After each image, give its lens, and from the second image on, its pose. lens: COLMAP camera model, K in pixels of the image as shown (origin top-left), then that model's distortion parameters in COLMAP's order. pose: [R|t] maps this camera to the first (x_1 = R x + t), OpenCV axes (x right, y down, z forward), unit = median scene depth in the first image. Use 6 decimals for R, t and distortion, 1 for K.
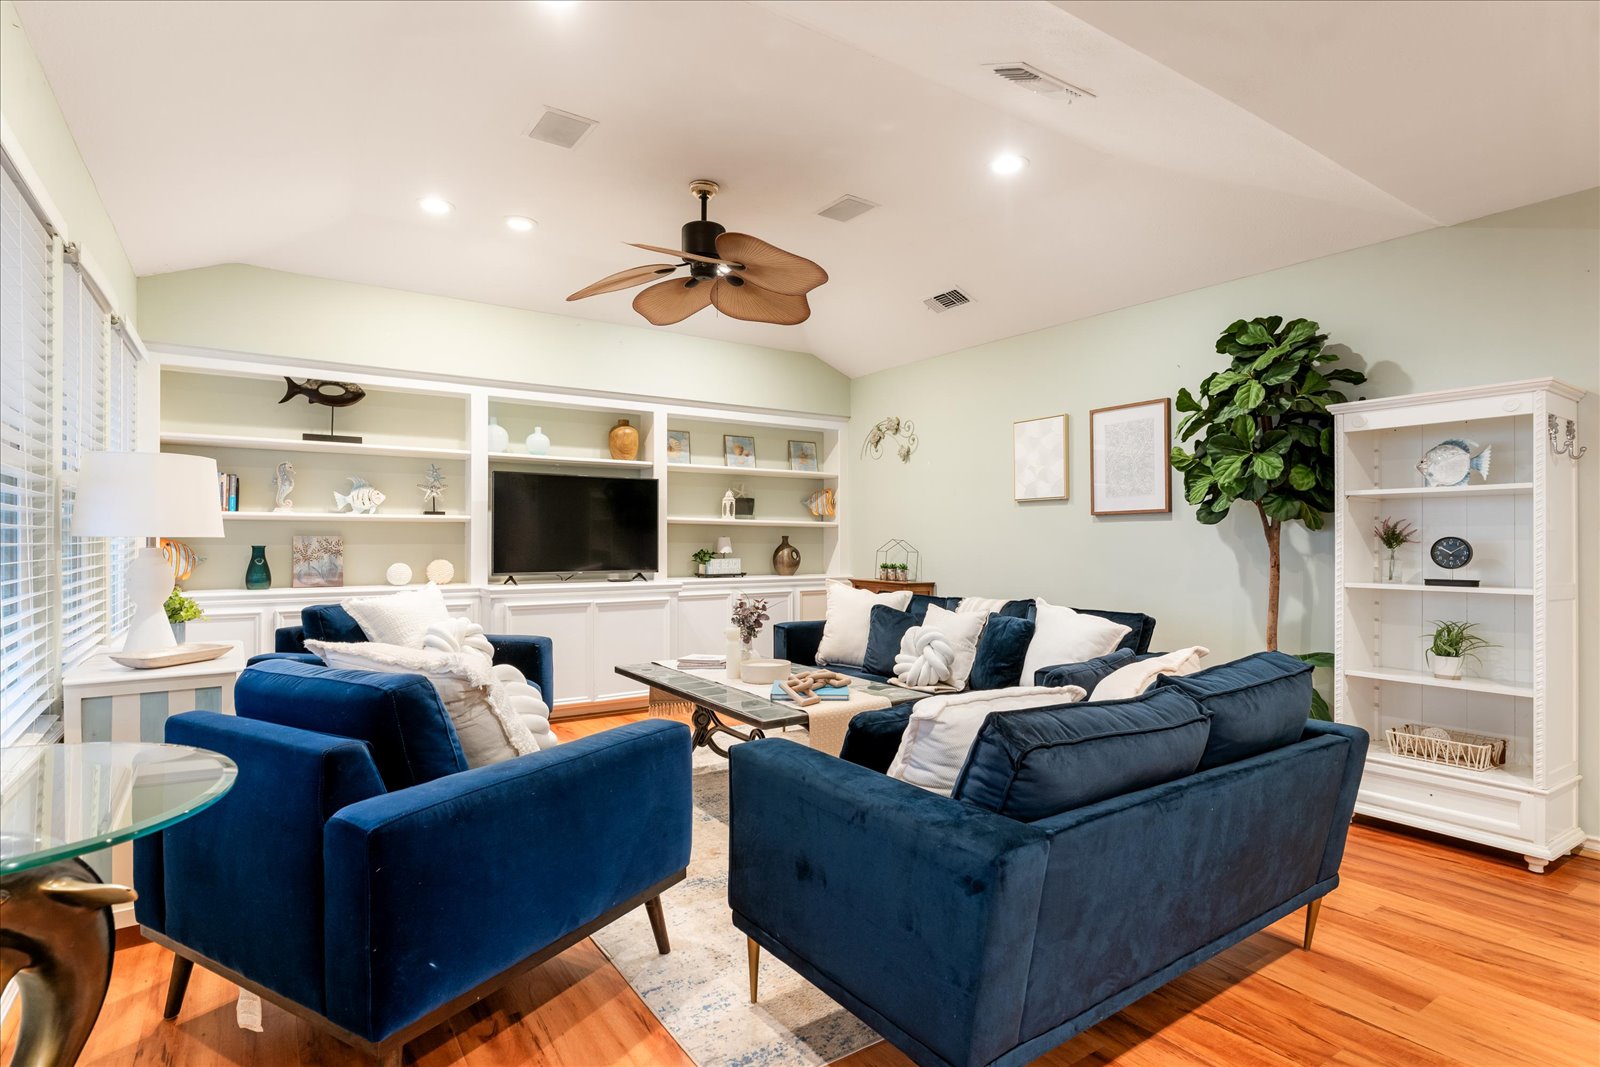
lens RADIAL K [[831.3, 0, 798.6], [0, 831.3, 536.7], [0, 0, 1]] dist [-0.000960, -0.002476]
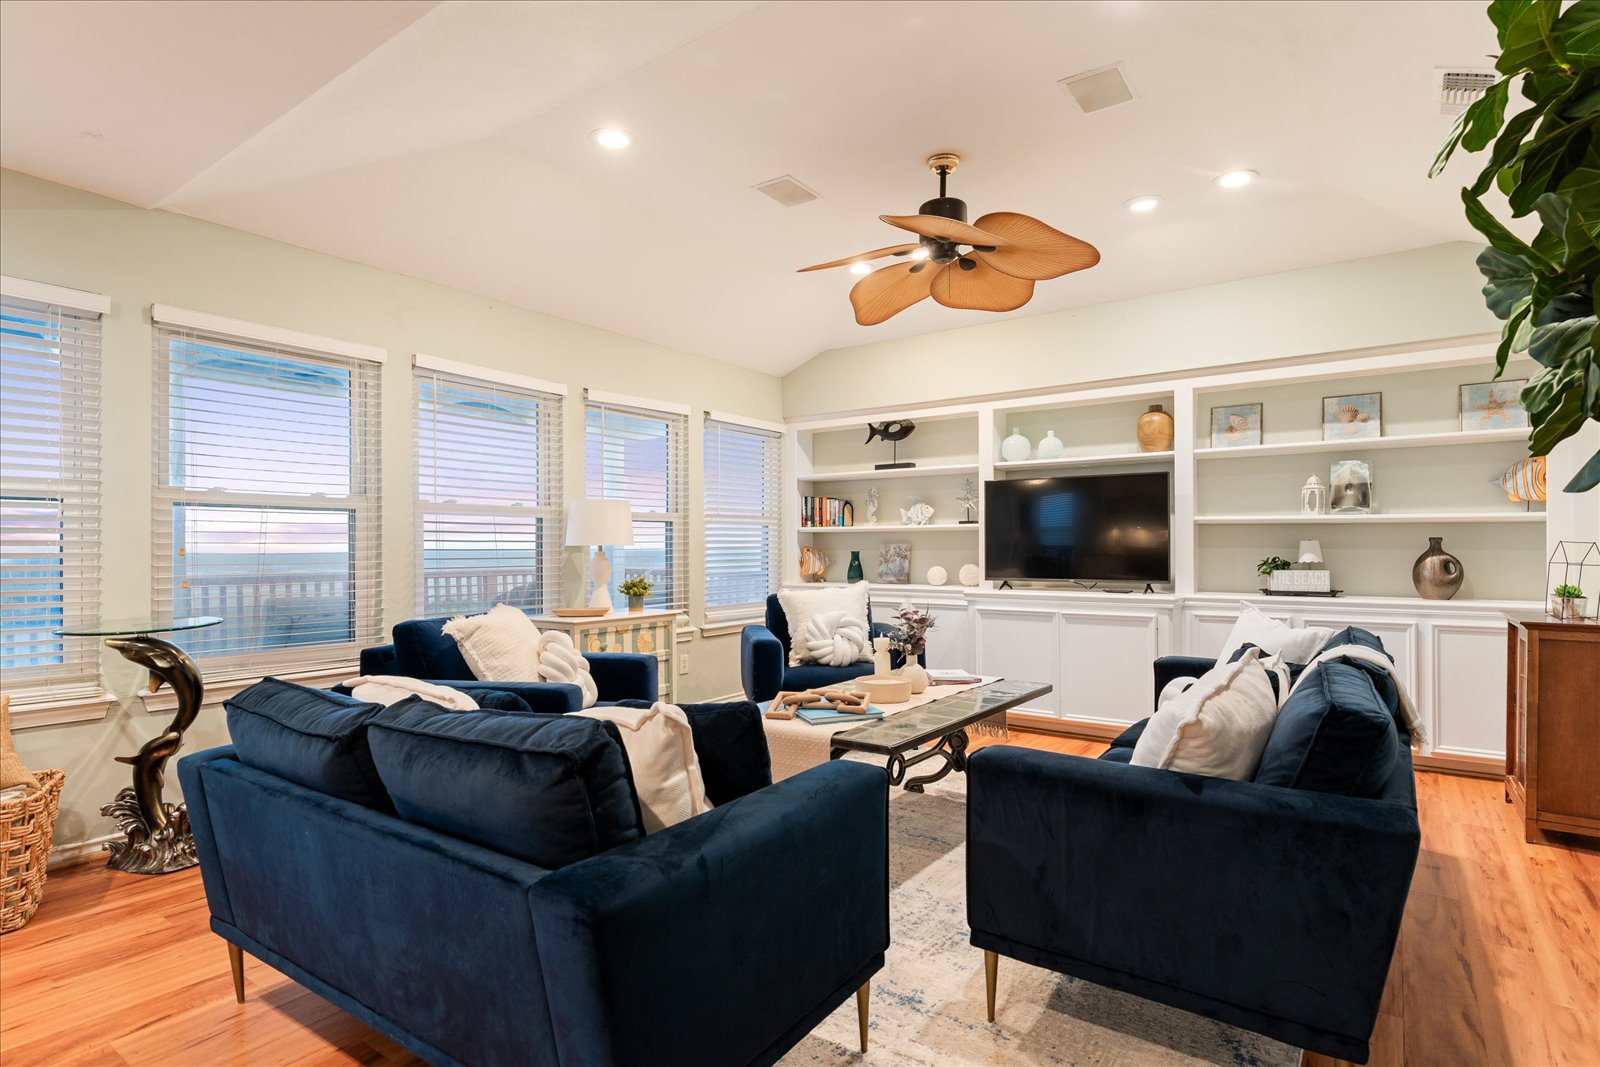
lens RADIAL K [[831.3, 0, 793.3], [0, 831.3, 542.0], [0, 0, 1]] dist [-0.000960, -0.002476]
pose [[0.332078, -0.007218, -0.943224, 0.540626], [0.011264, 0.999930, -0.003687, -0.000321], [0.943185, -0.009400, 0.332136, 0.409693]]
